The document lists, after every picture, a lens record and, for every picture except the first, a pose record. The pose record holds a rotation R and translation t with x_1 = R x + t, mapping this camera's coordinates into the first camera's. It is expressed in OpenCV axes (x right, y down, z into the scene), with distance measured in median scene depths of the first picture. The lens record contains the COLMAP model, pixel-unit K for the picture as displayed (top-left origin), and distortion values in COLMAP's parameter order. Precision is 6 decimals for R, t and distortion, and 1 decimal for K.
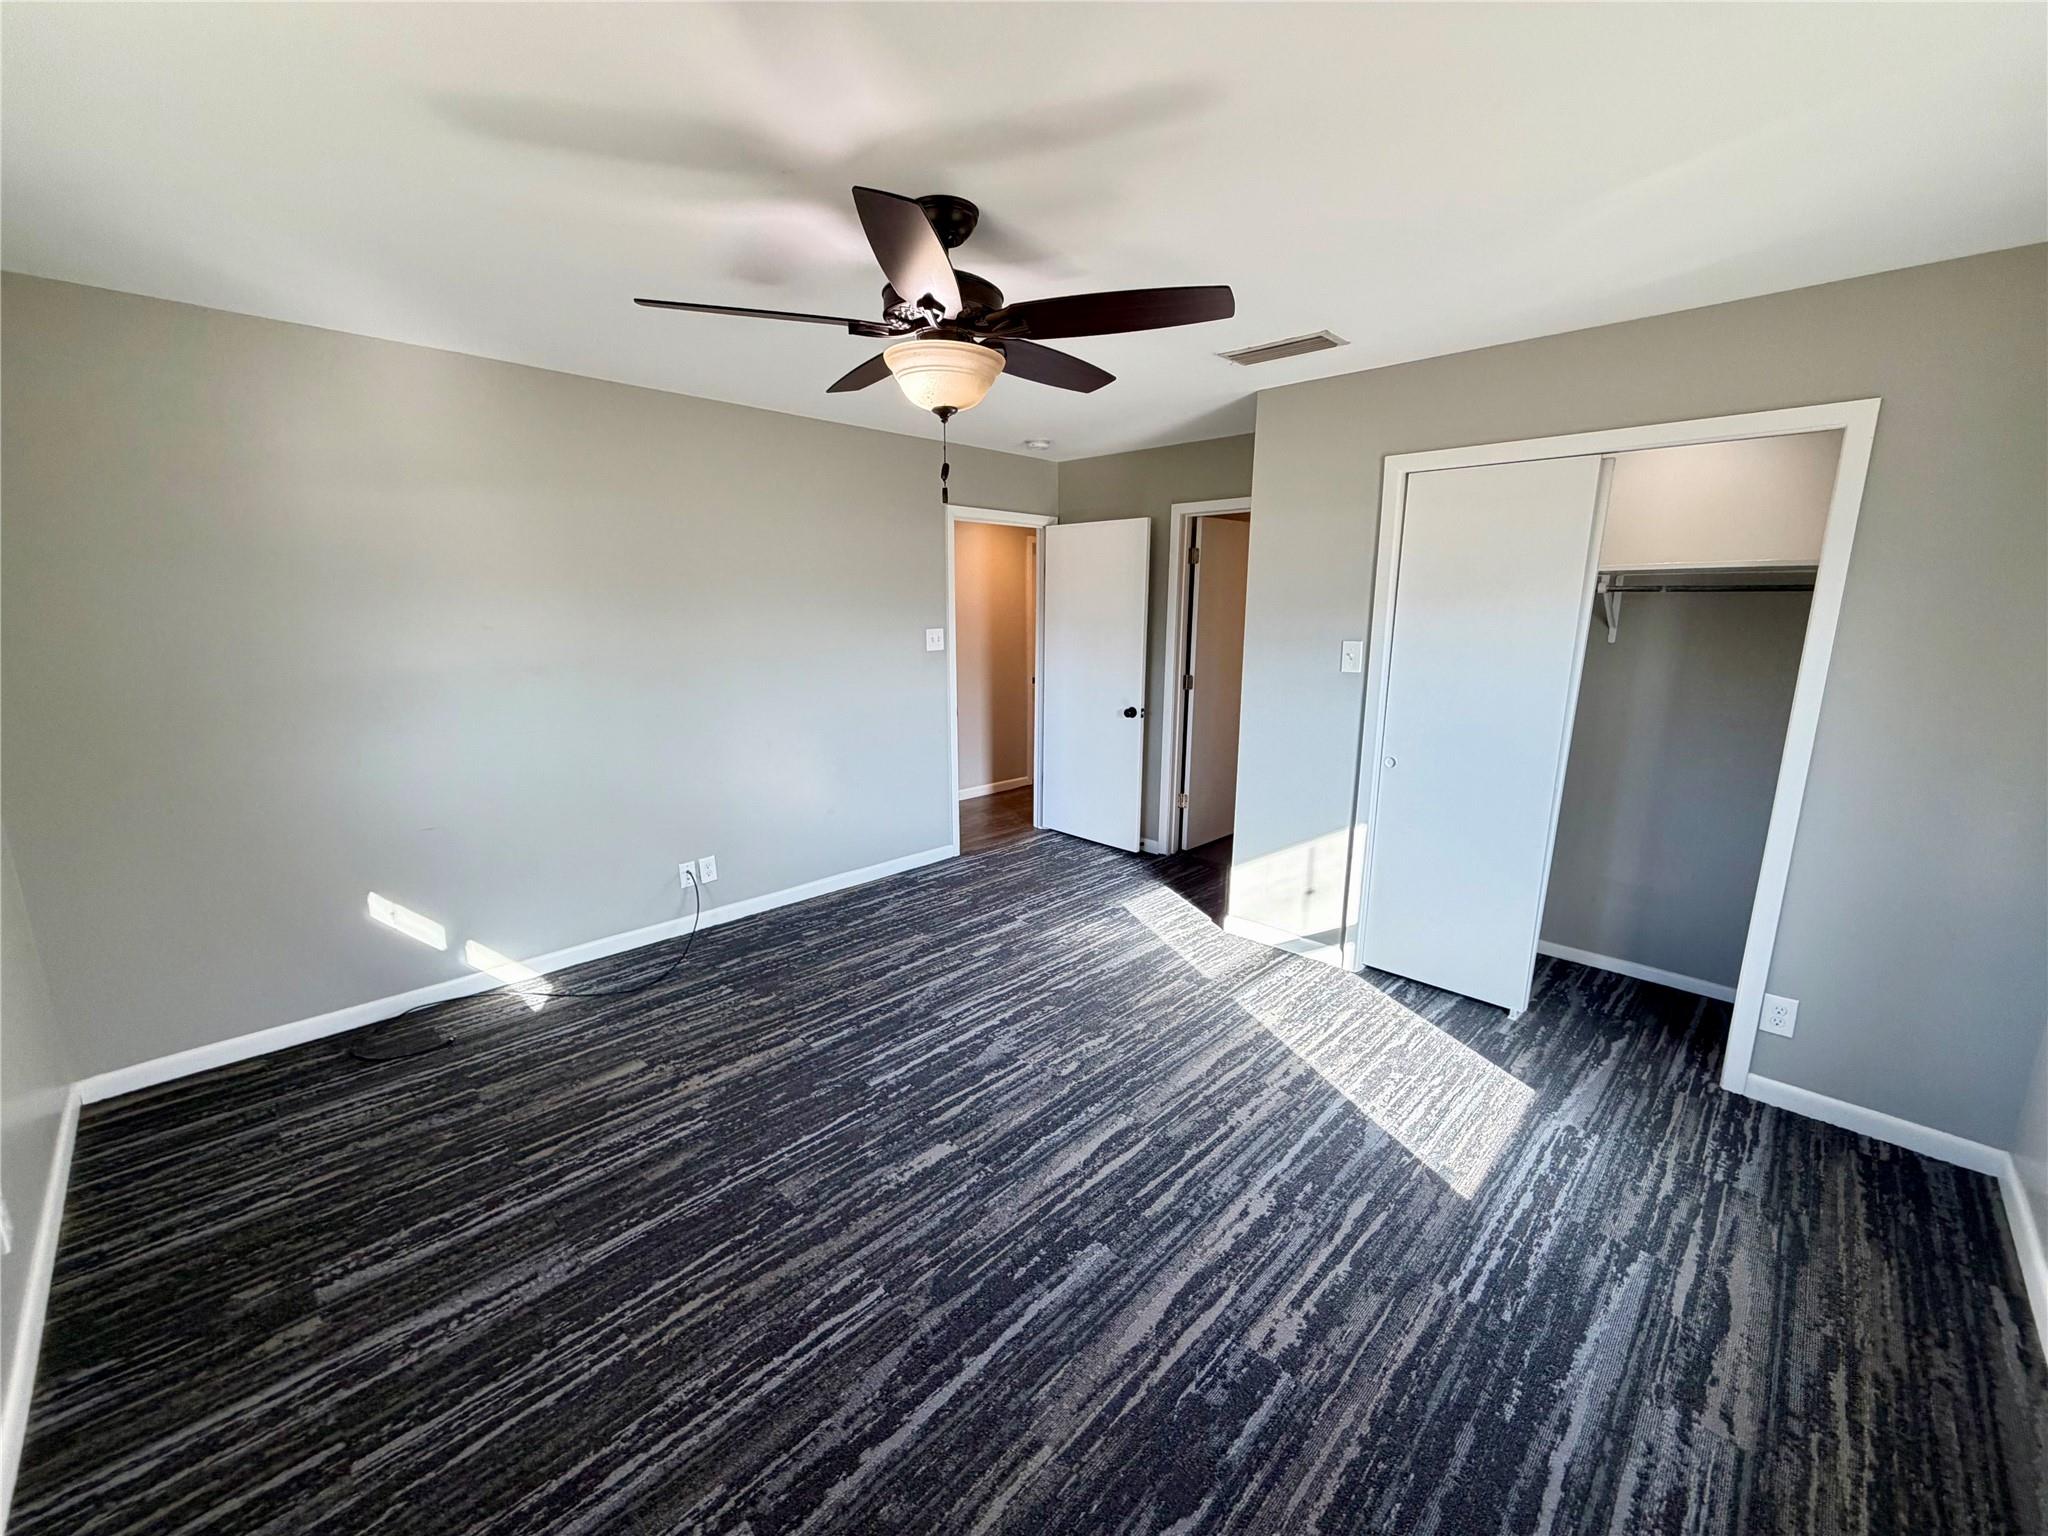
lens RADIAL K [[817.8, 0, 1017.3], [0, 817.8, 766.3], [0, 0, 1]] dist [-0.000038, 0.000231]
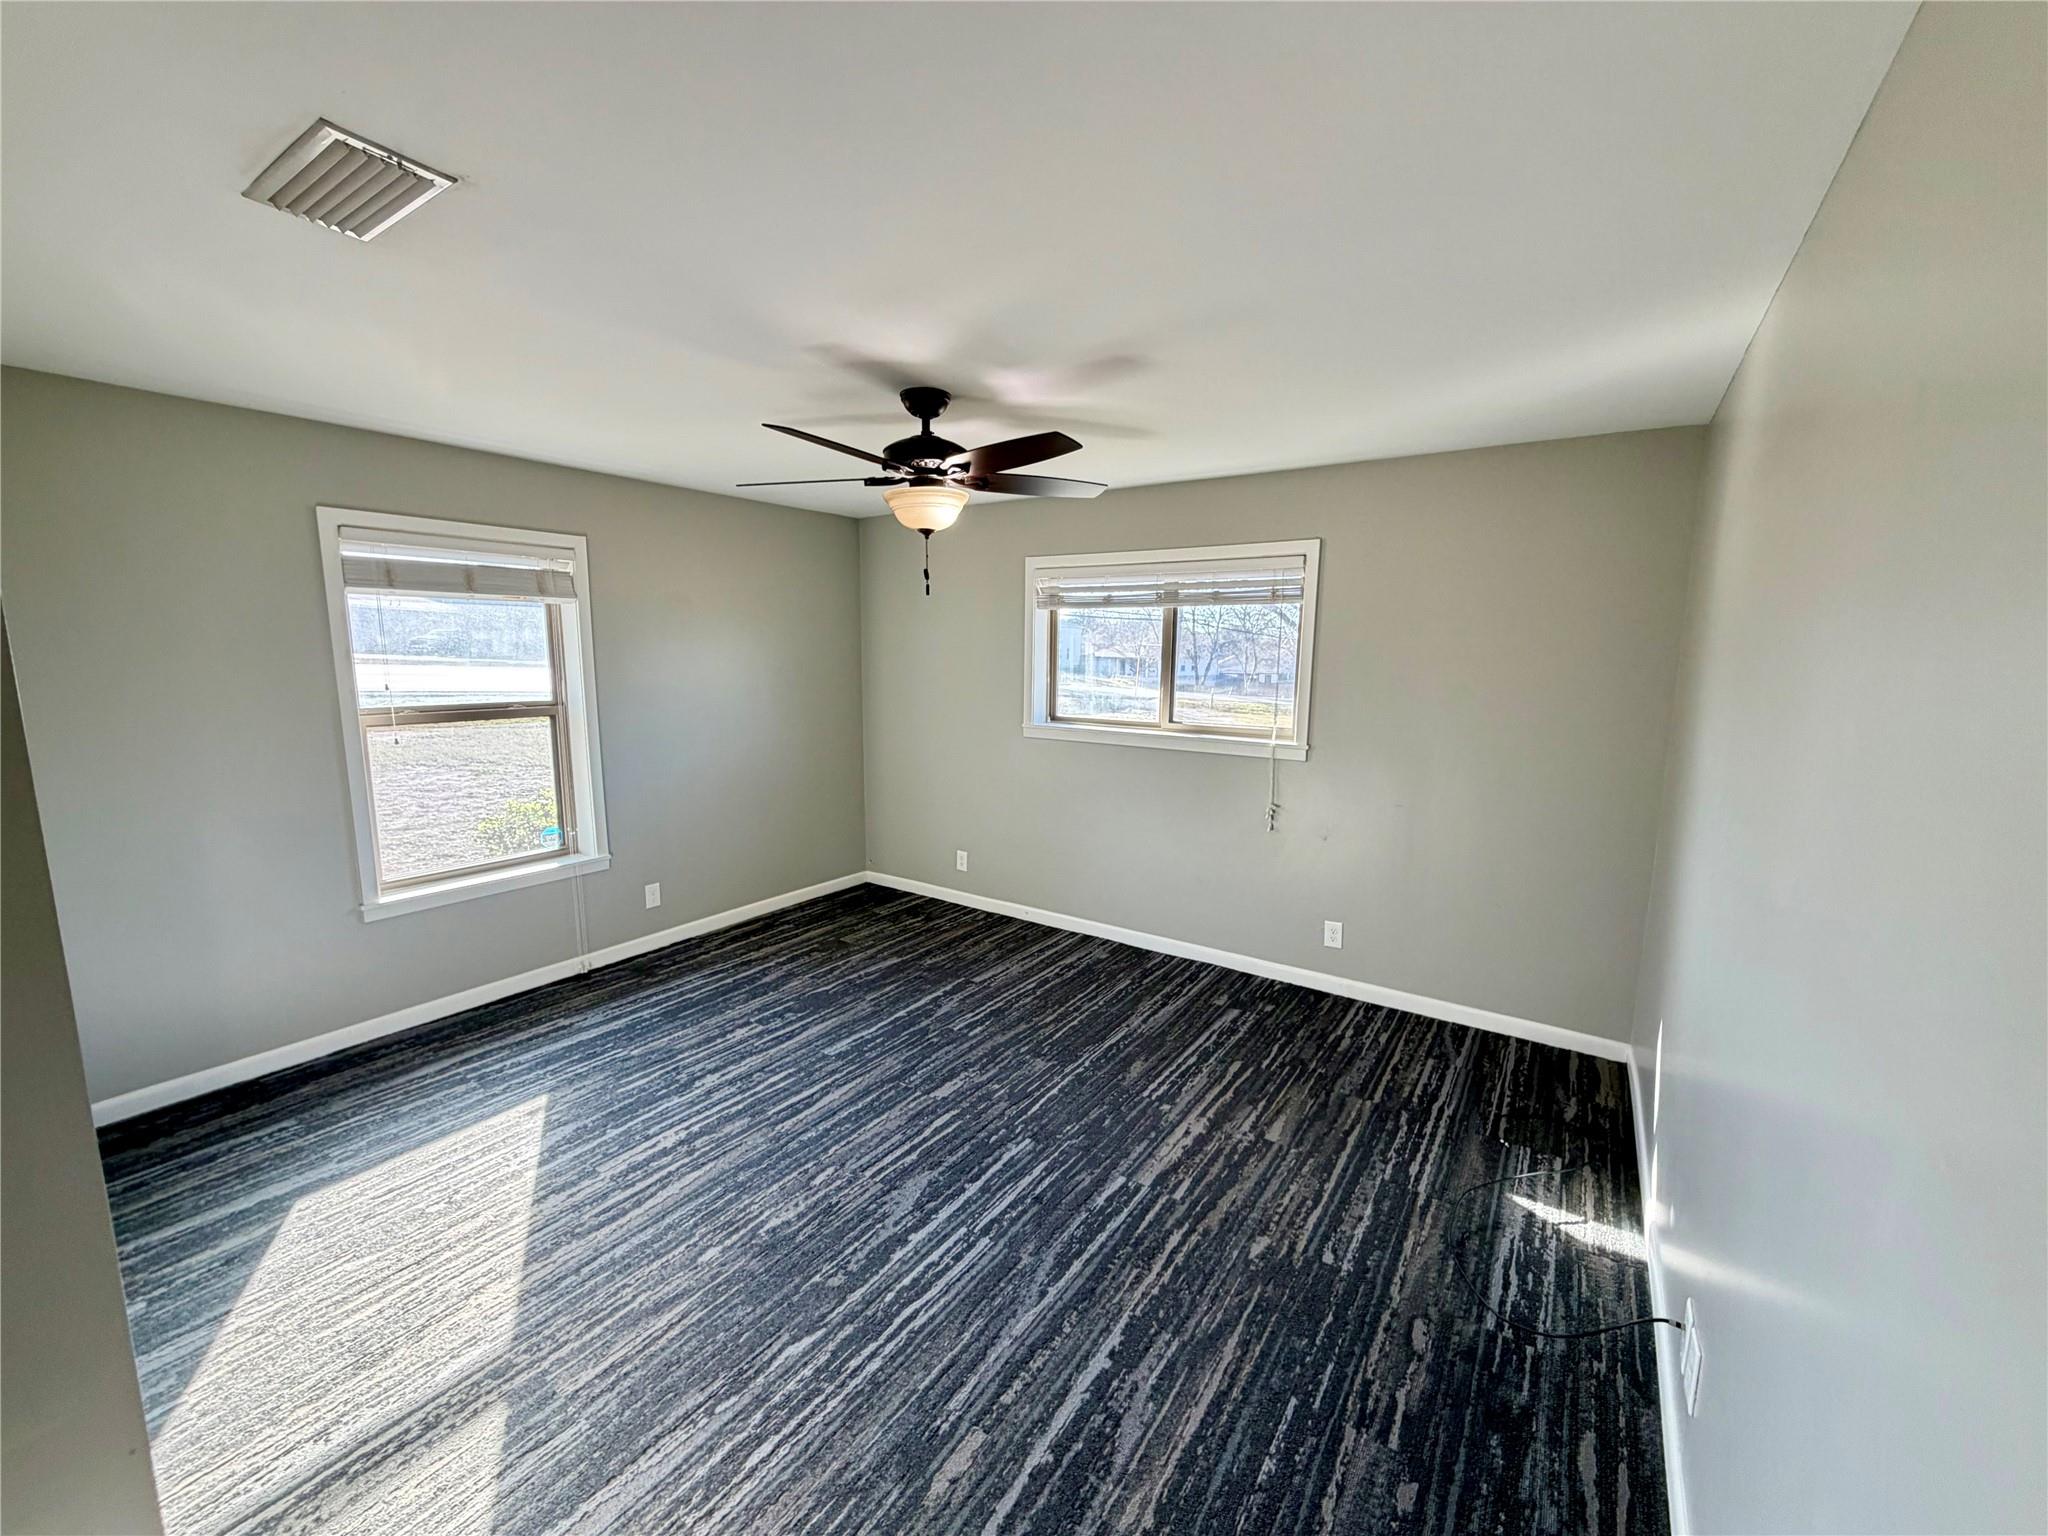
lens RADIAL K [[817.8, 0, 1022.2], [0, 817.8, 764.3], [0, 0, 1]] dist [-0.000038, 0.000231]
pose [[-0.984684, 0.012974, -0.173863, -0.000649], [-0.045490, 0.943565, 0.328049, -0.379678], [0.168307, 0.330934, -0.928523, 1.778032]]
